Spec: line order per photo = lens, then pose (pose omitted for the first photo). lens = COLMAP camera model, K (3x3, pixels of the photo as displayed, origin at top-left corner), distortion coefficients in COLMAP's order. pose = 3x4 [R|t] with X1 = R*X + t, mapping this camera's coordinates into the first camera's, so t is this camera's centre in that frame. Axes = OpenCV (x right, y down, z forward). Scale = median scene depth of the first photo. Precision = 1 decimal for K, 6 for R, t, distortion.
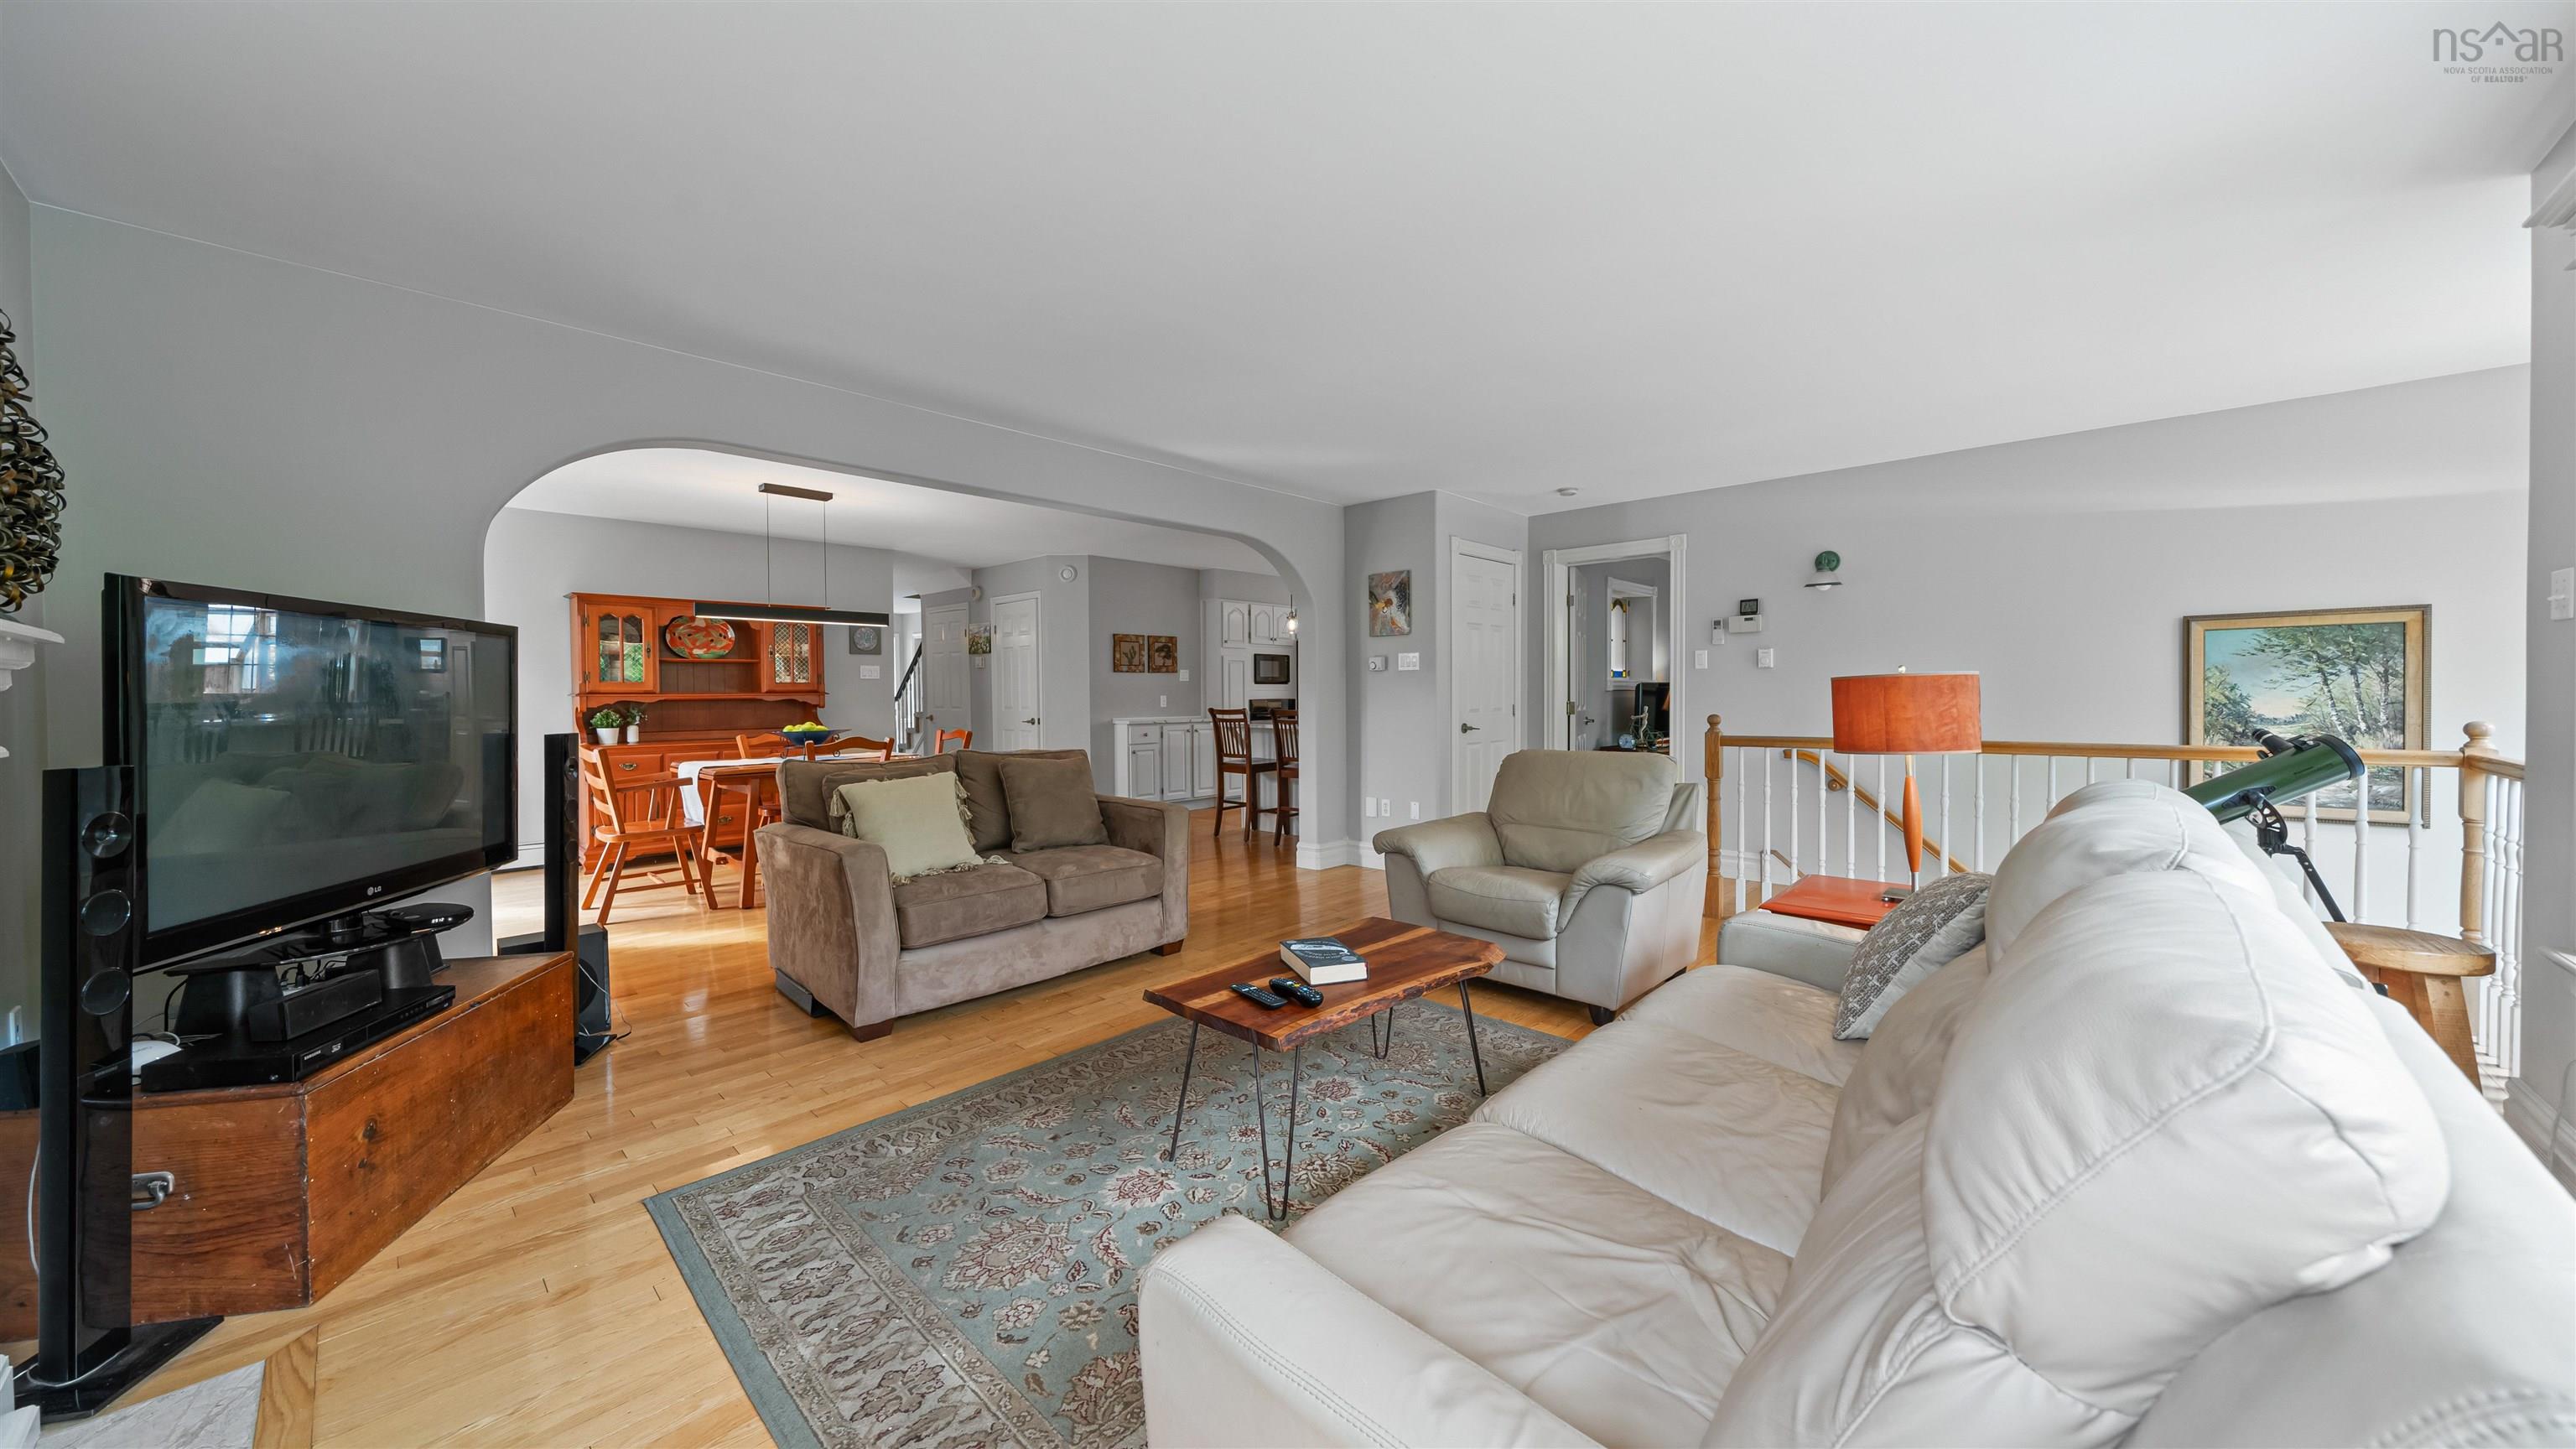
lens RADIAL K [[880.8, 0, 1297.0], [0, 880.8, 707.0], [0, 0, 1]] dist [-0.000610, -0.000068]
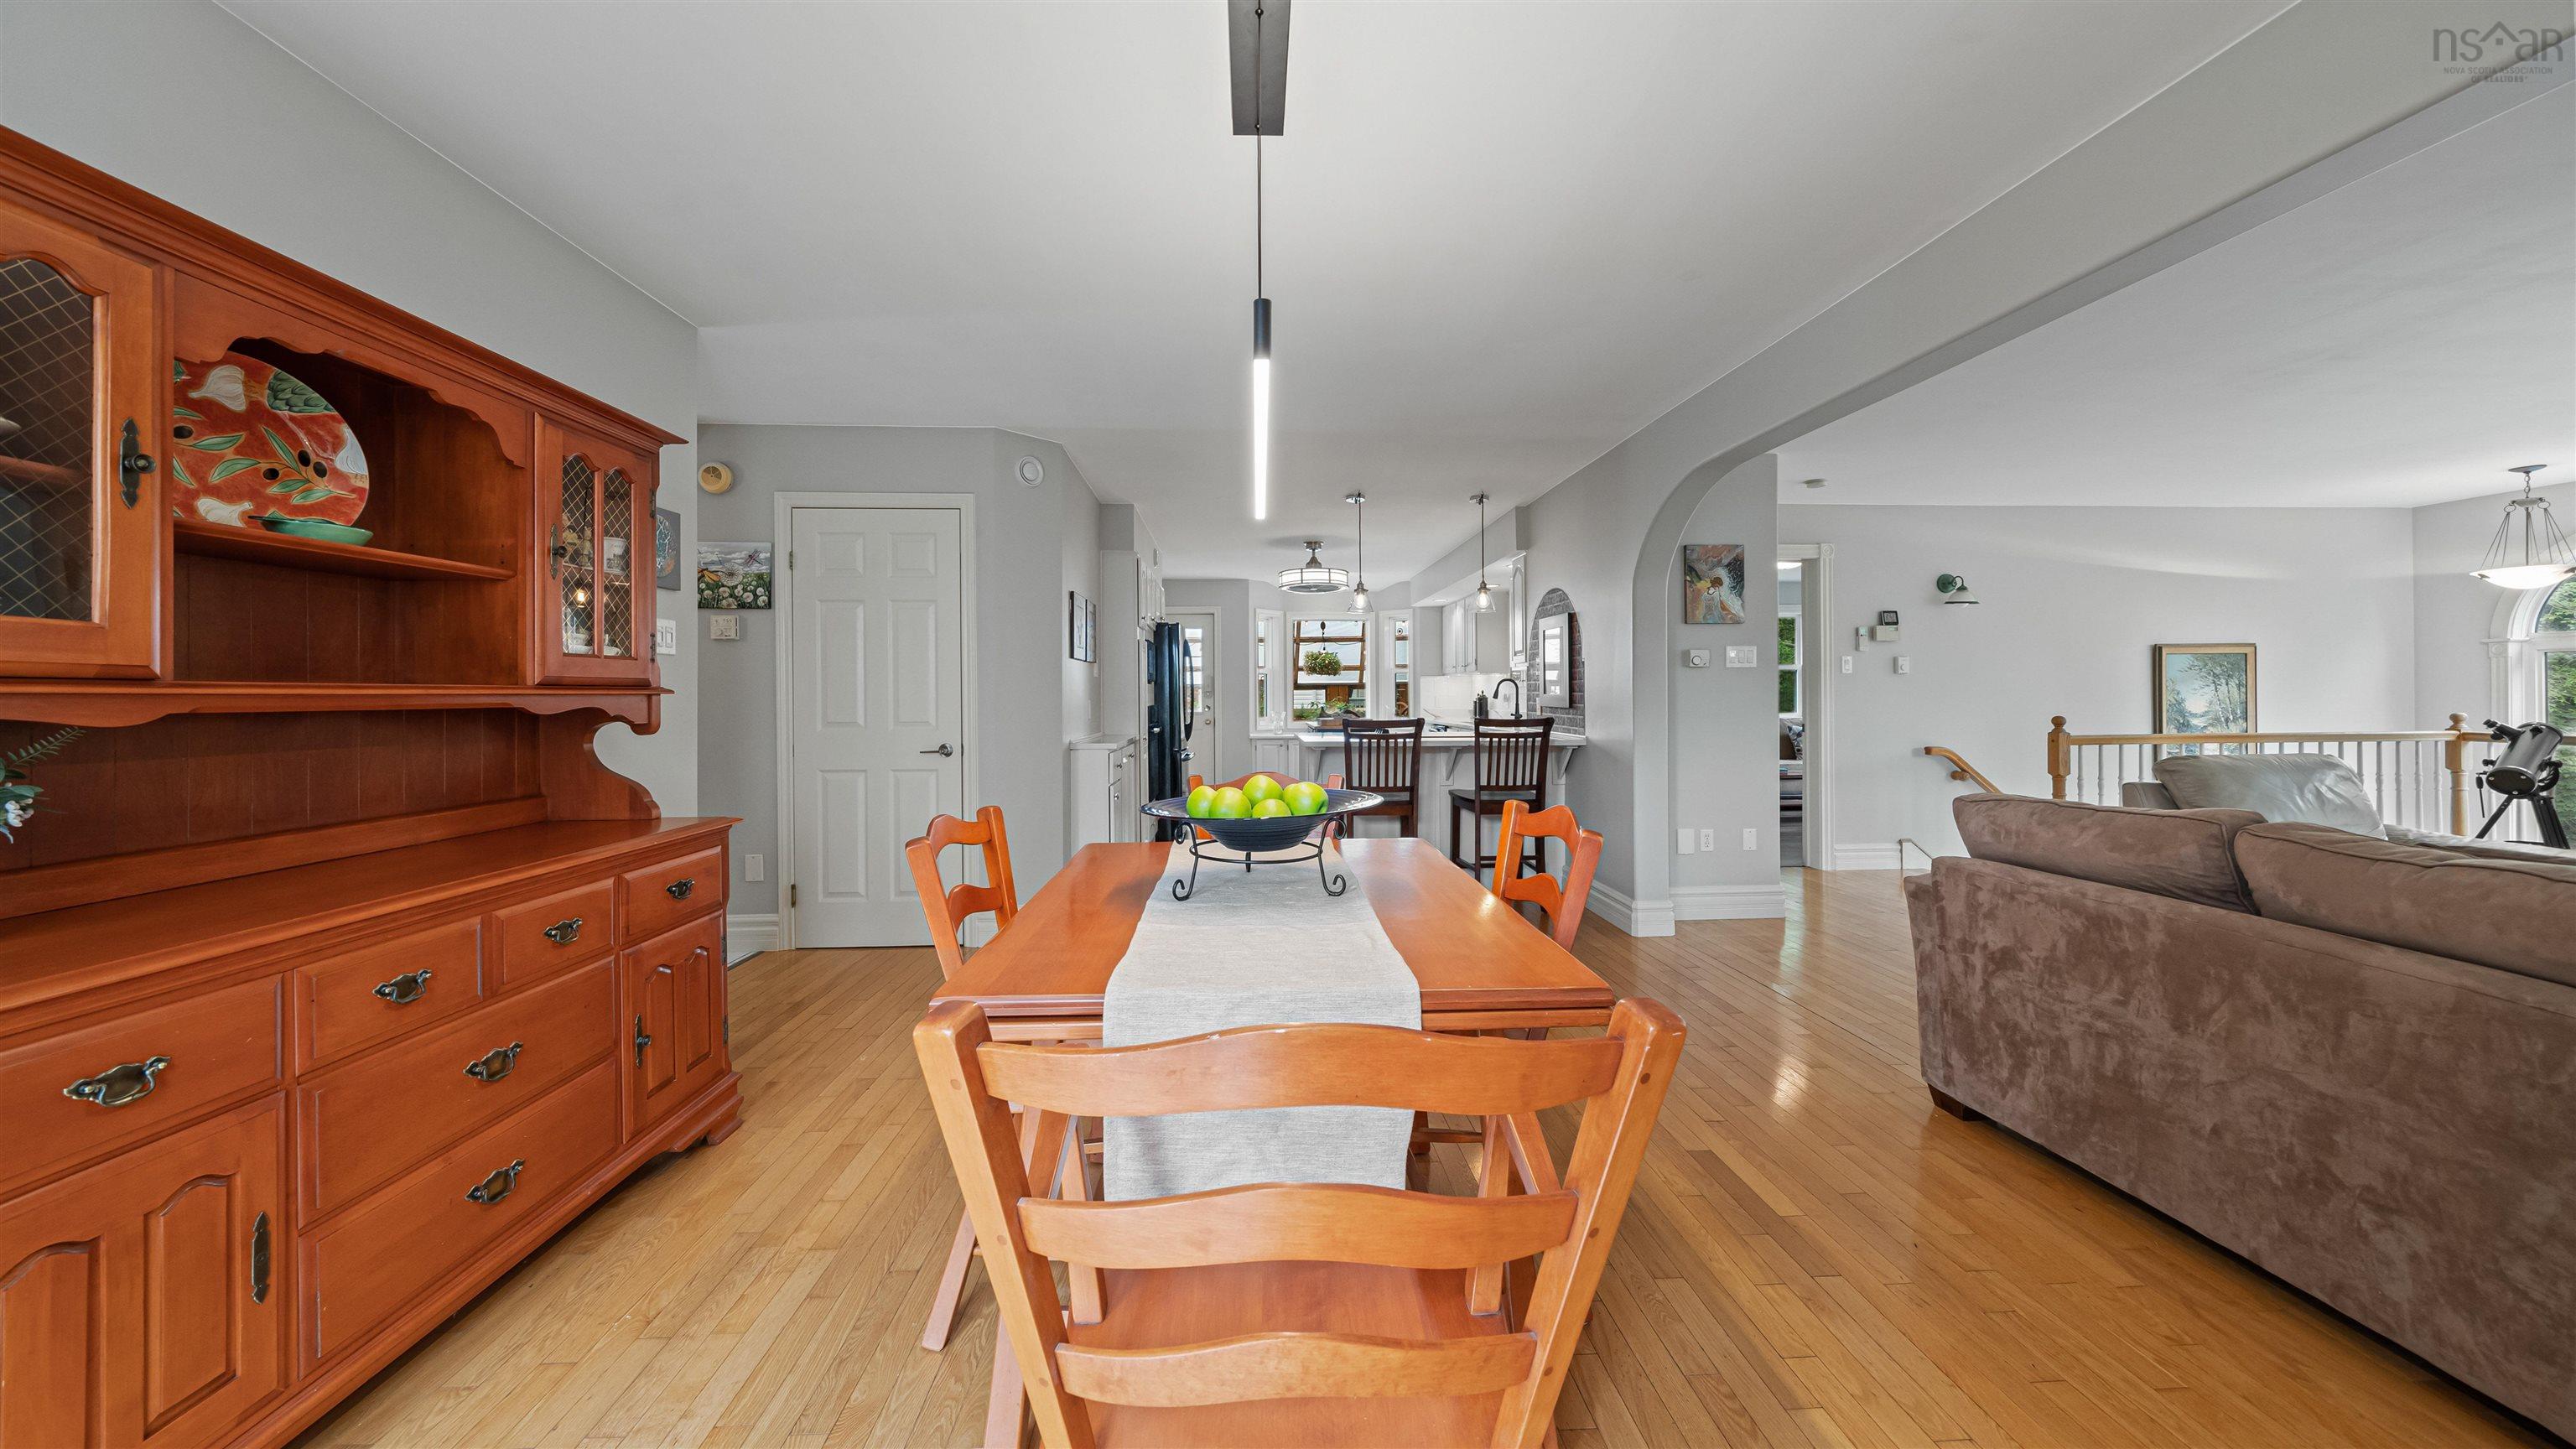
lens RADIAL K [[880.8, 0, 1283.0], [0, 880.8, 707.4], [0, 0, 1]] dist [-0.000610, -0.000068]
pose [[0.703465, -0.005013, 0.710713, -0.604294], [0.011242, 0.999929, -0.004074, -0.005318], [-0.710641, 0.010856, 0.703471, 0.589898]]
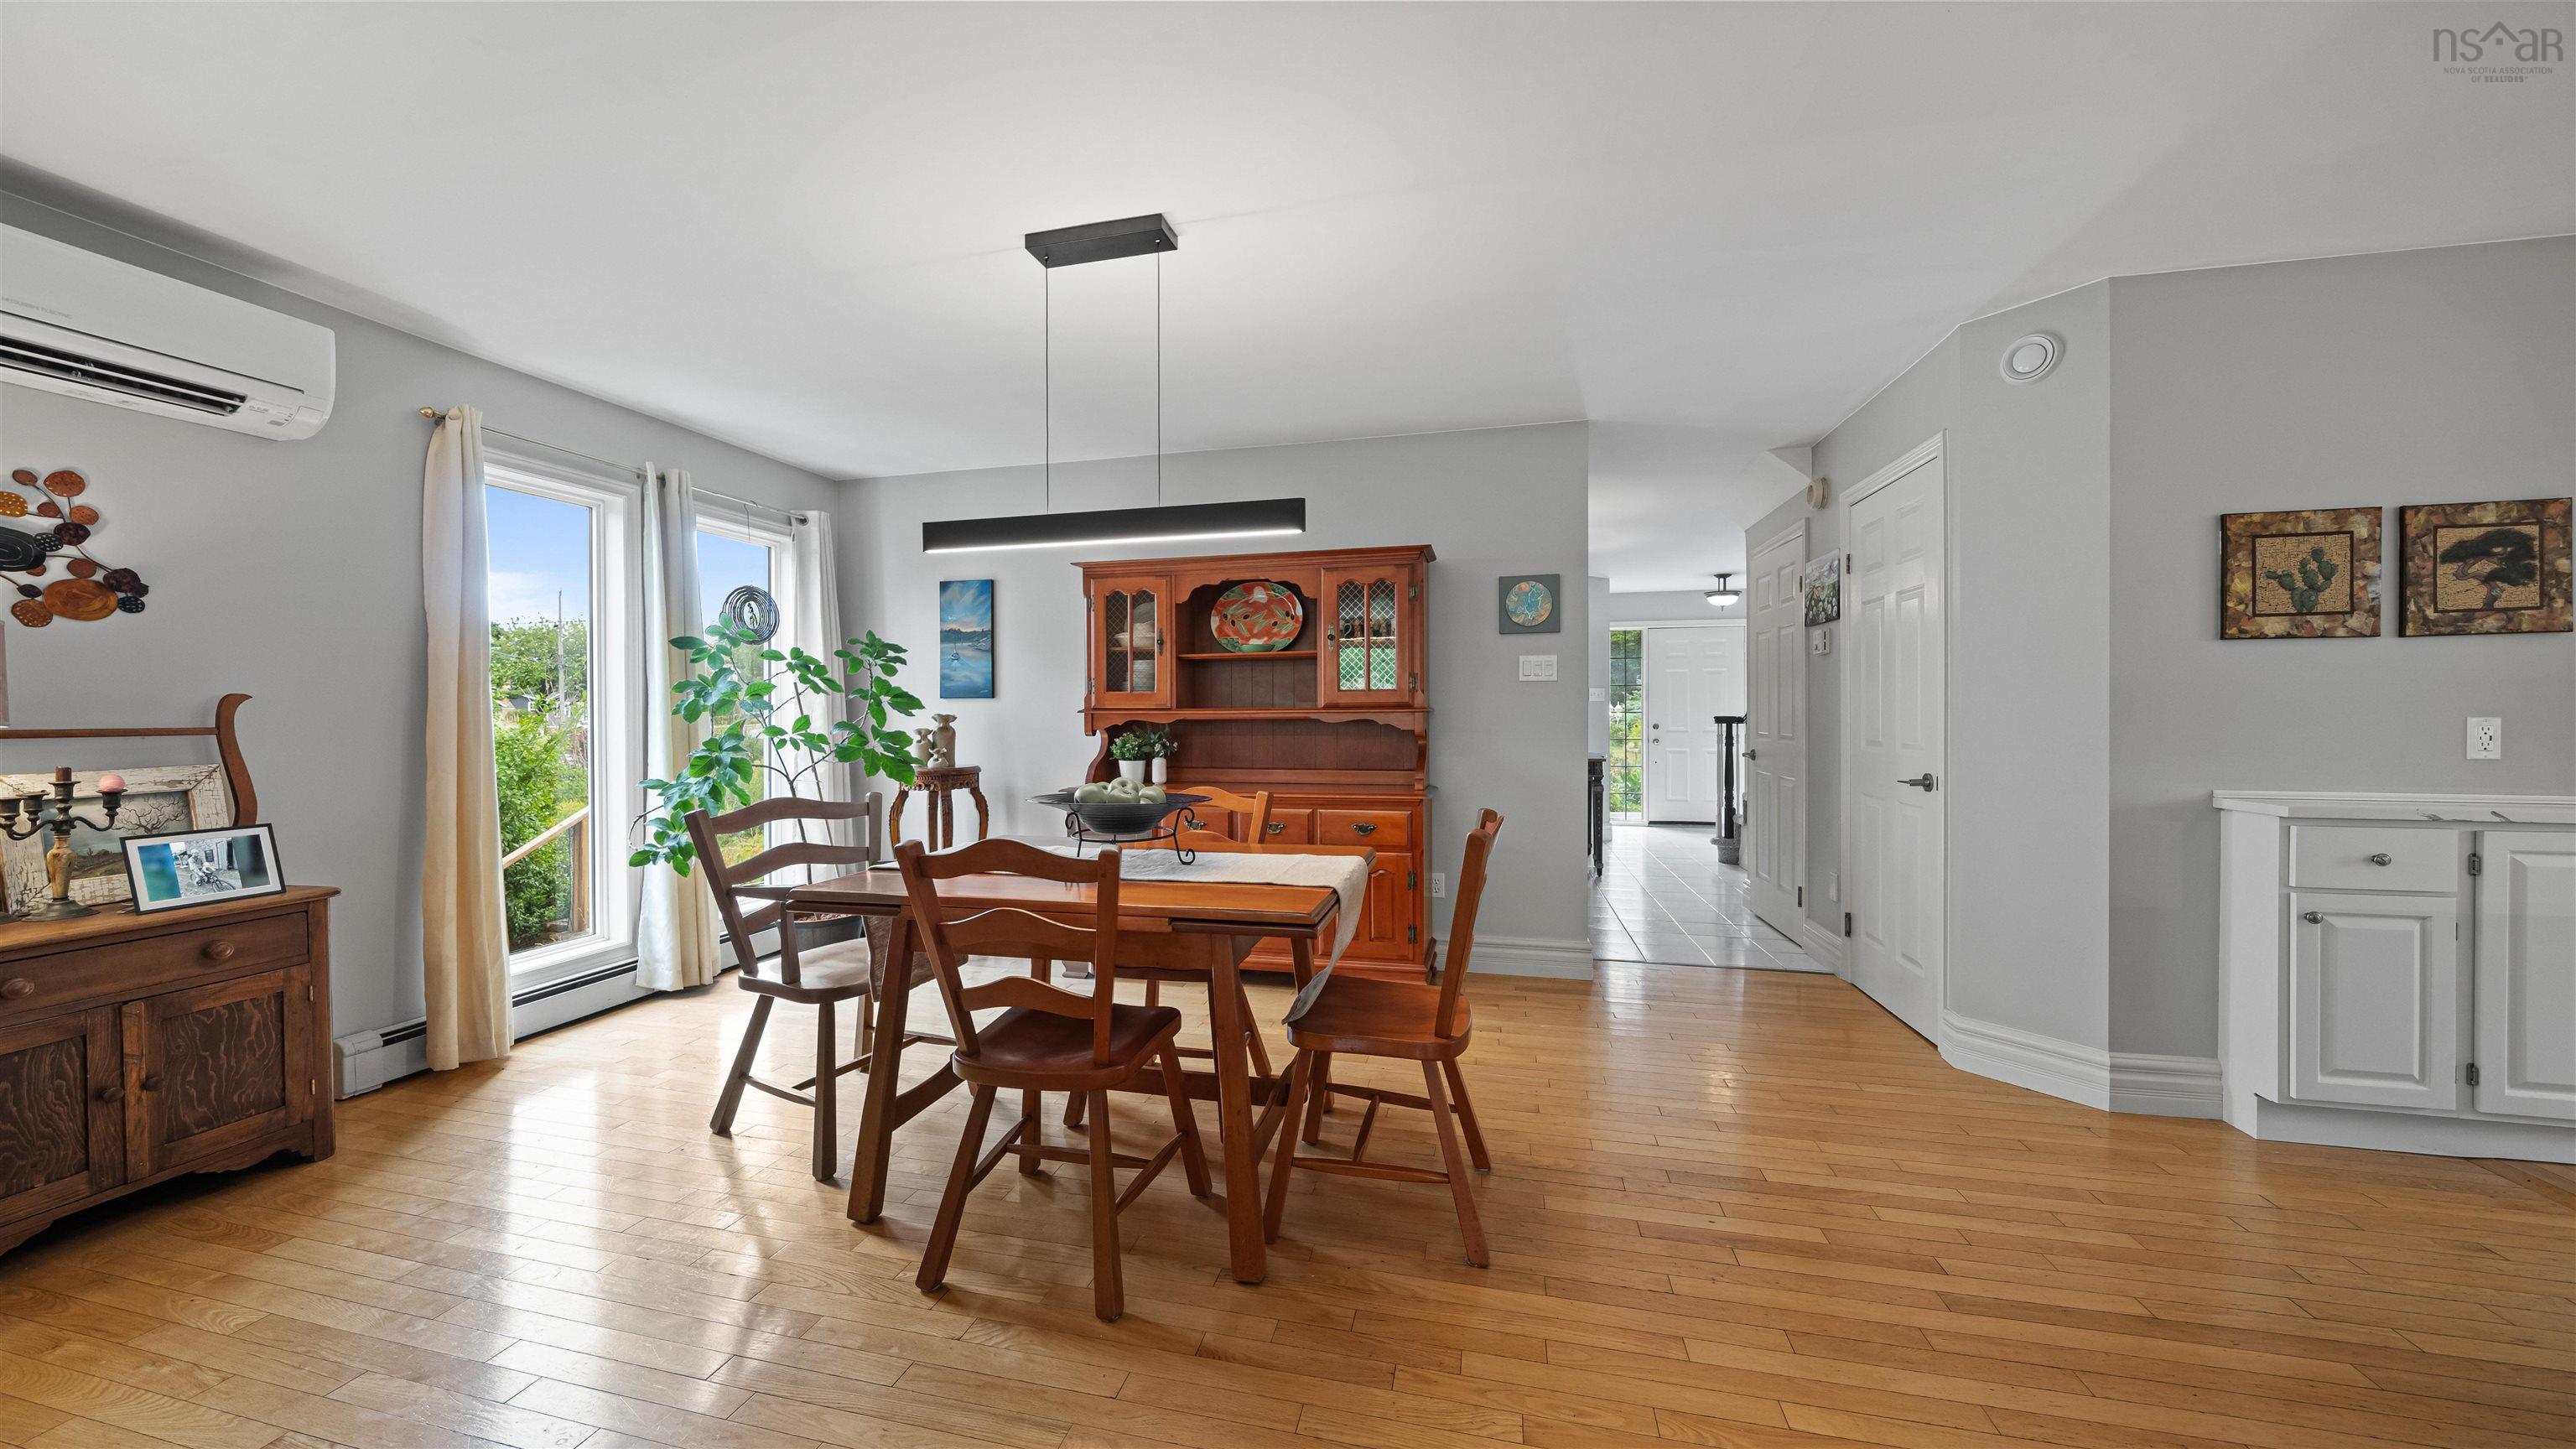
lens RADIAL K [[880.8, 0, 1285.7], [0, 880.8, 718.8], [0, 0, 1]] dist [-0.000610, -0.000068]
pose [[0.483408, 0.009677, -0.875341, -0.114332], [-0.013588, 0.999901, 0.003551, -0.010462], [0.875290, 0.010177, 0.483492, 0.669739]]
